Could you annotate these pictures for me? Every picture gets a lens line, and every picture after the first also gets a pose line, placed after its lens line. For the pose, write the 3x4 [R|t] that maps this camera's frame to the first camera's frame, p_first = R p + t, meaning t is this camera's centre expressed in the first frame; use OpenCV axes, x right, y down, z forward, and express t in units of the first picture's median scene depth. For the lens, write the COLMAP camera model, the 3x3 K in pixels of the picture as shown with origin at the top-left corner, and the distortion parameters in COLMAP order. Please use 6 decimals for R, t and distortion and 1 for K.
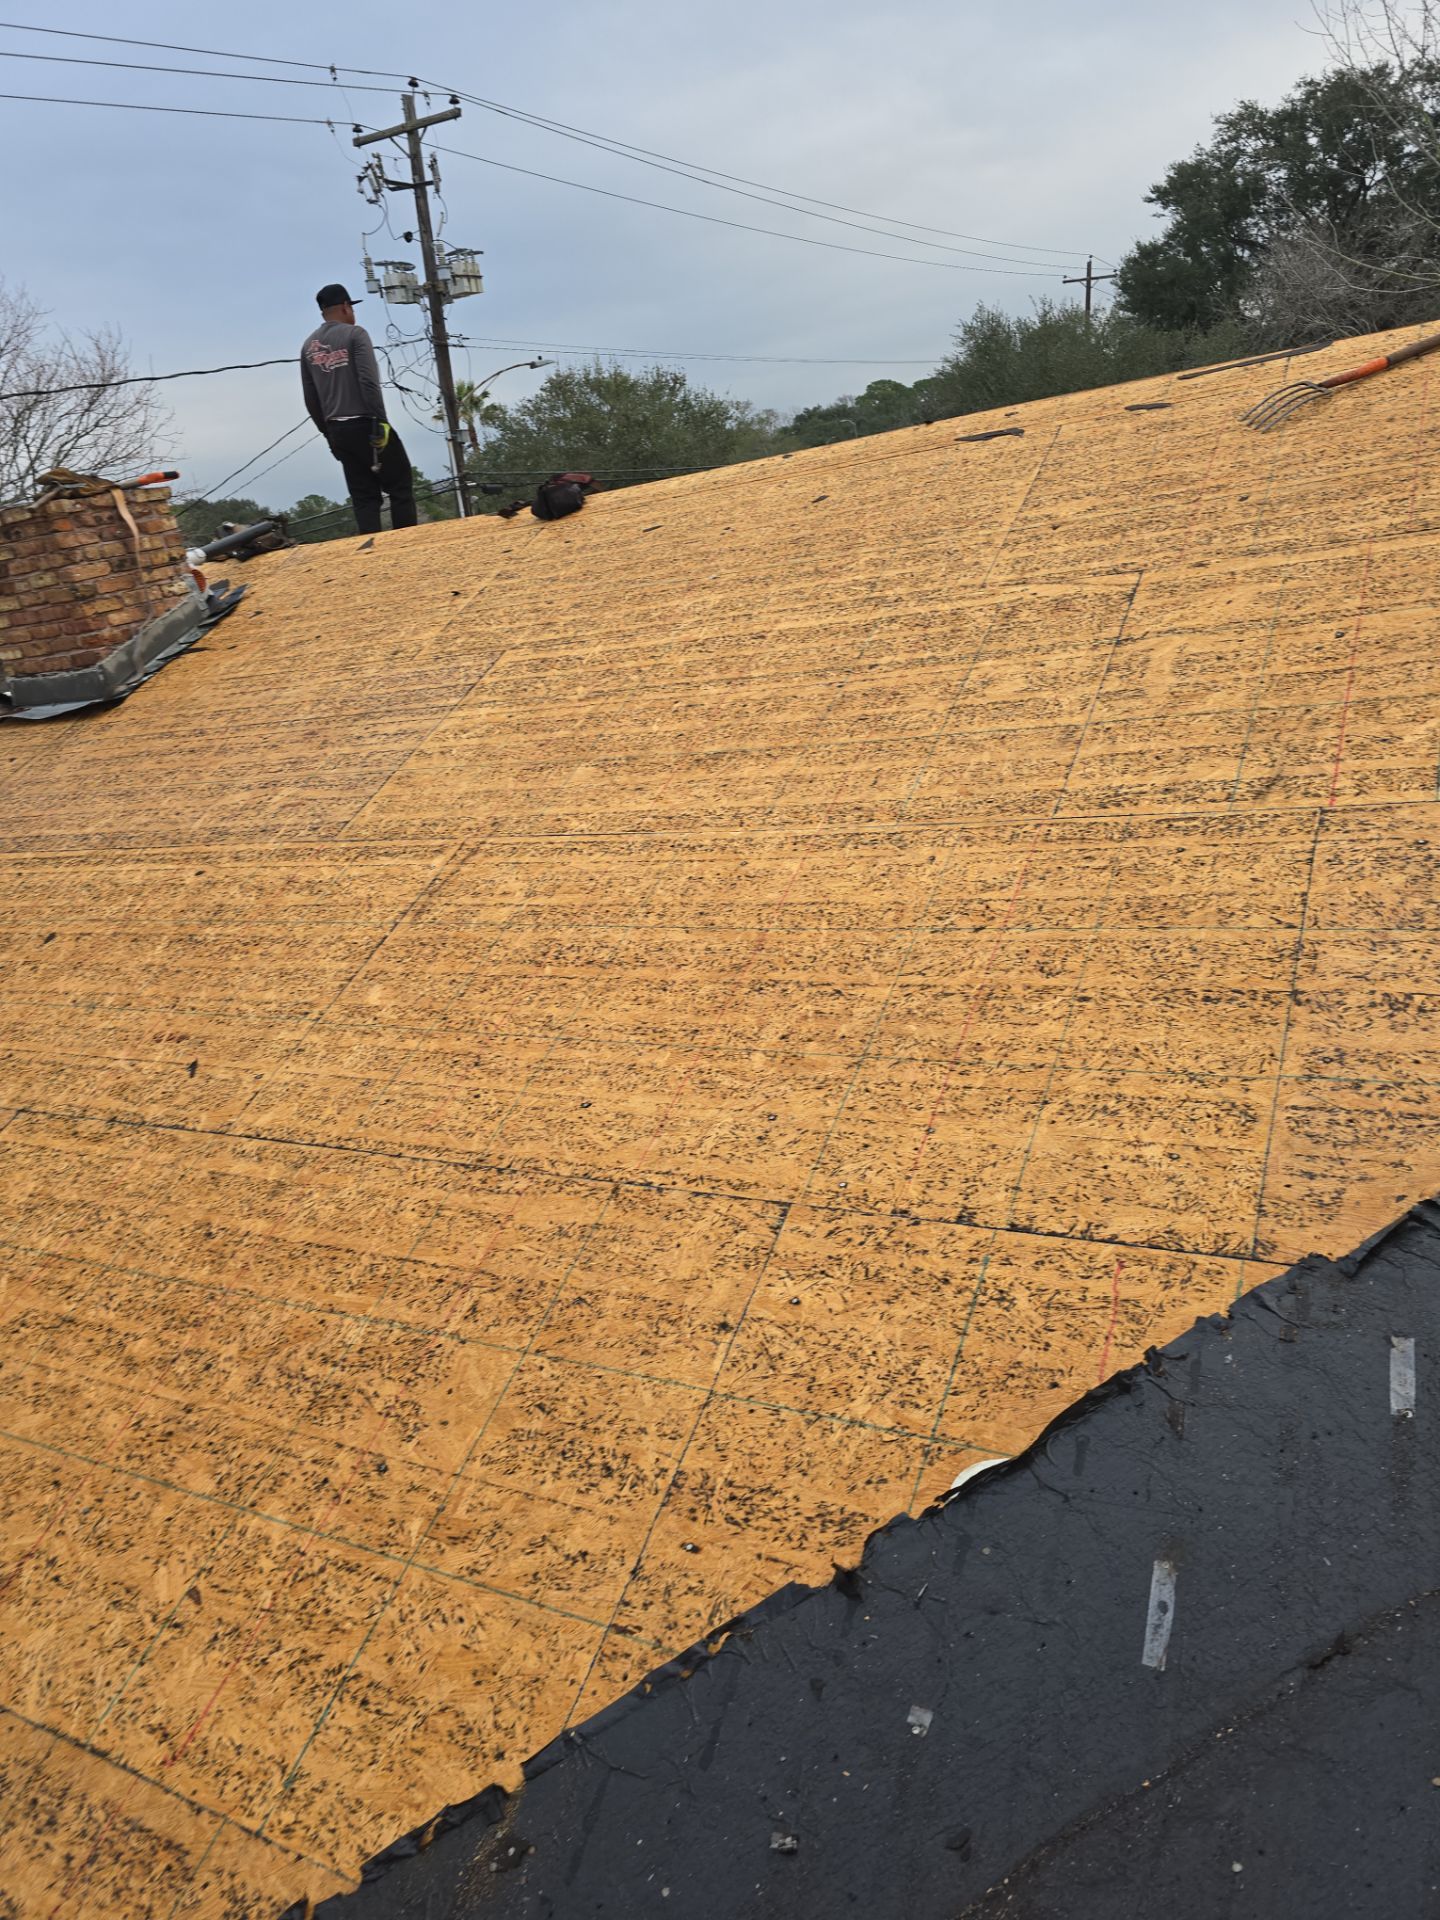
lens RADIAL K [[1260.4, 0, 720.0], [0, 1260.4, 960.0], [0, 0, 1]] dist [0.052699, -0.050107]
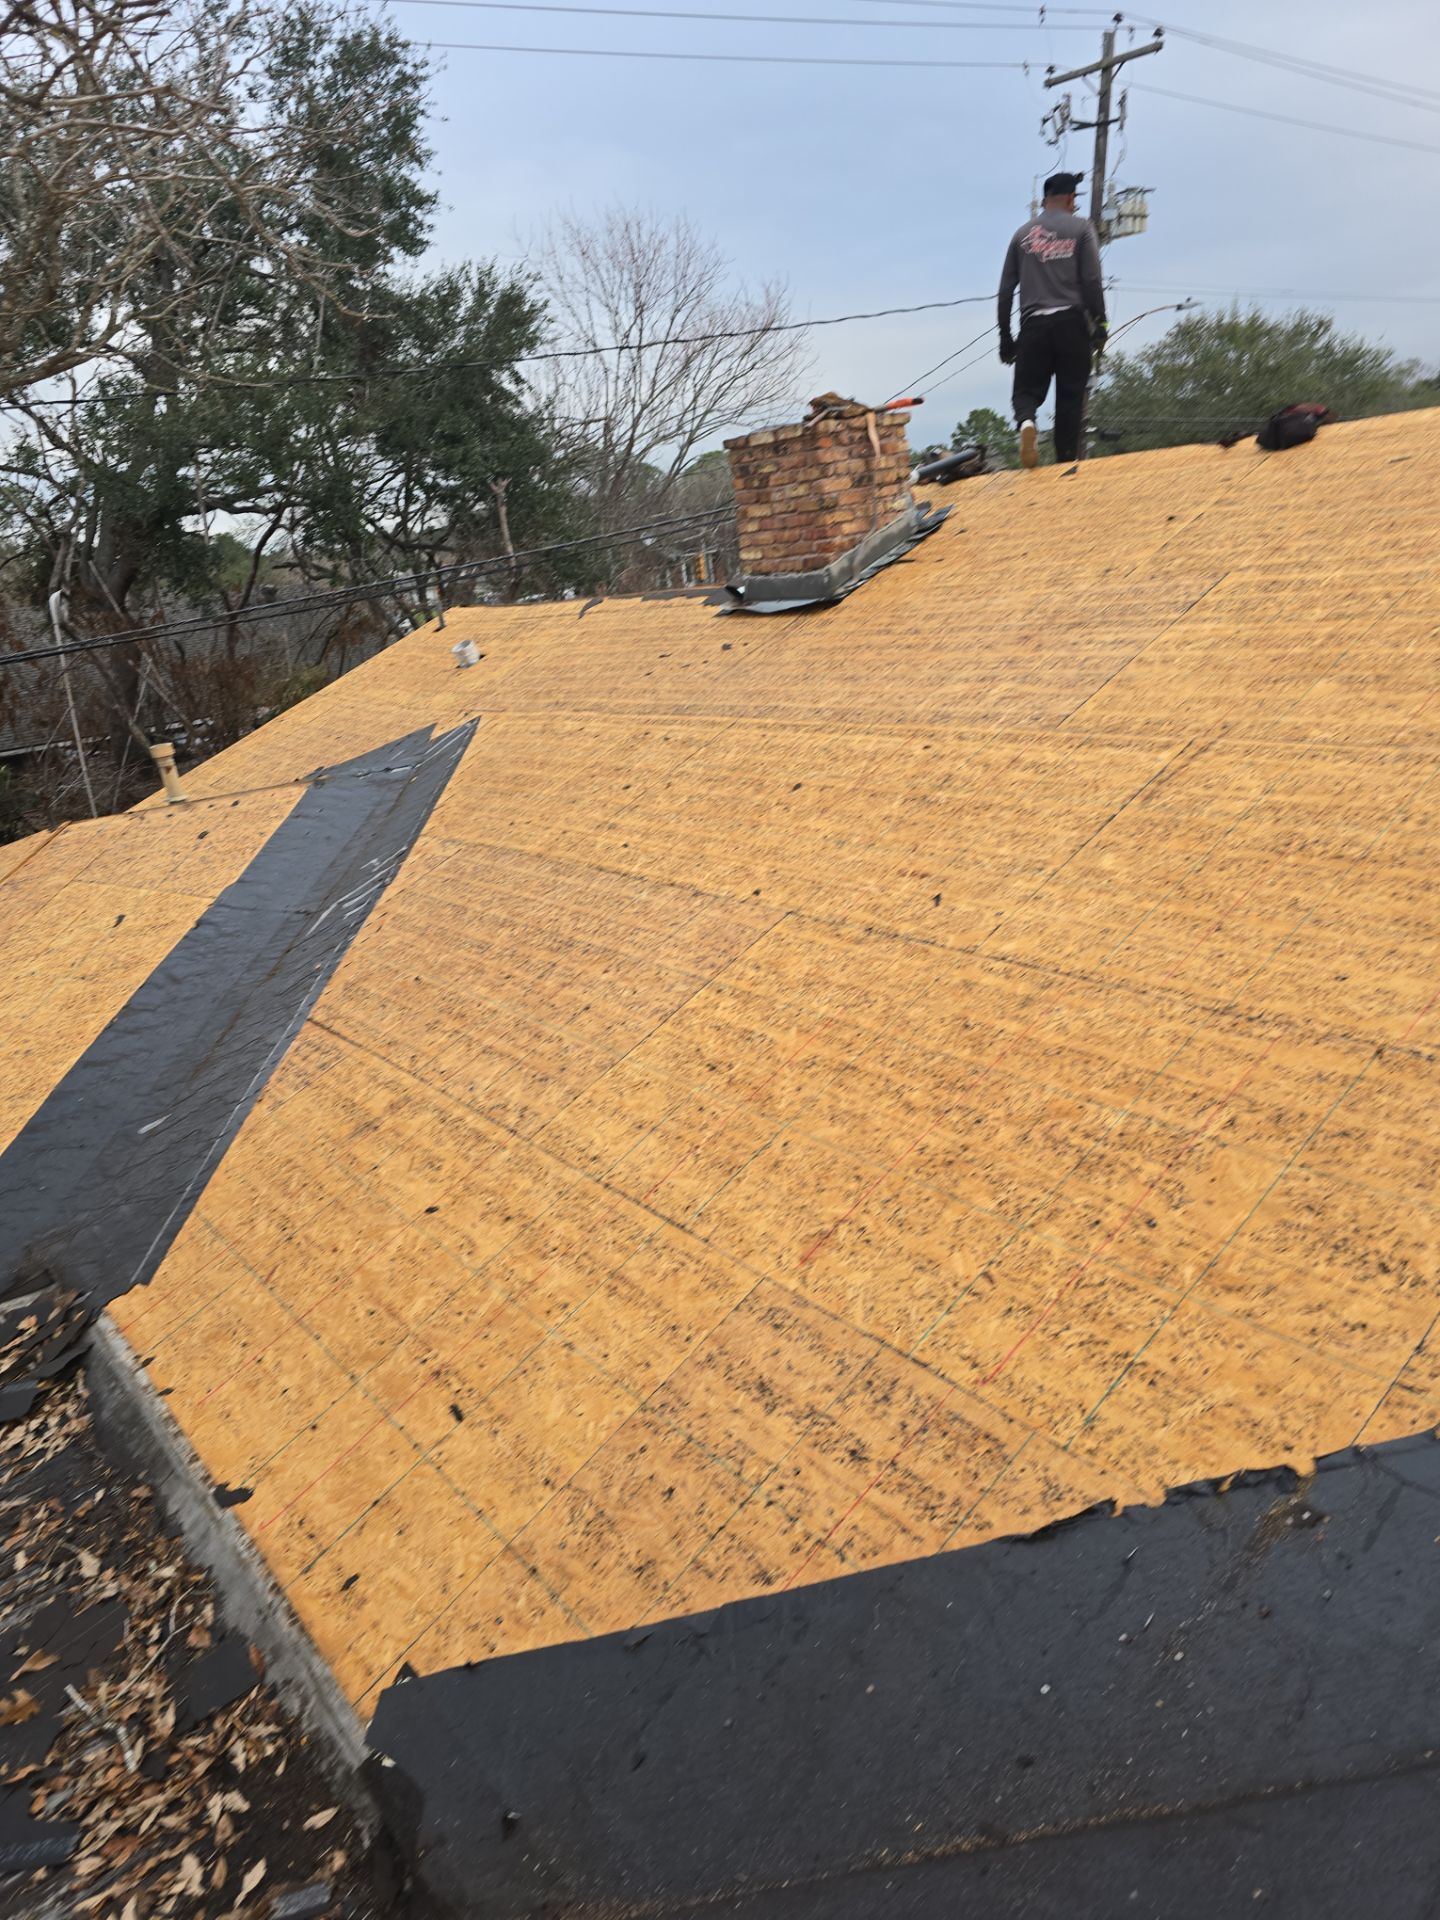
lens RADIAL K [[1260.4, 0, 720.0], [0, 1260.4, 960.0], [0, 0, 1]] dist [0.052699, -0.050107]
pose [[0.913509, 0.181335, -0.364169, -0.186380], [-0.169424, 0.983418, 0.064689, 0.113207], [0.369861, 0.002605, 0.929083, -0.186977]]
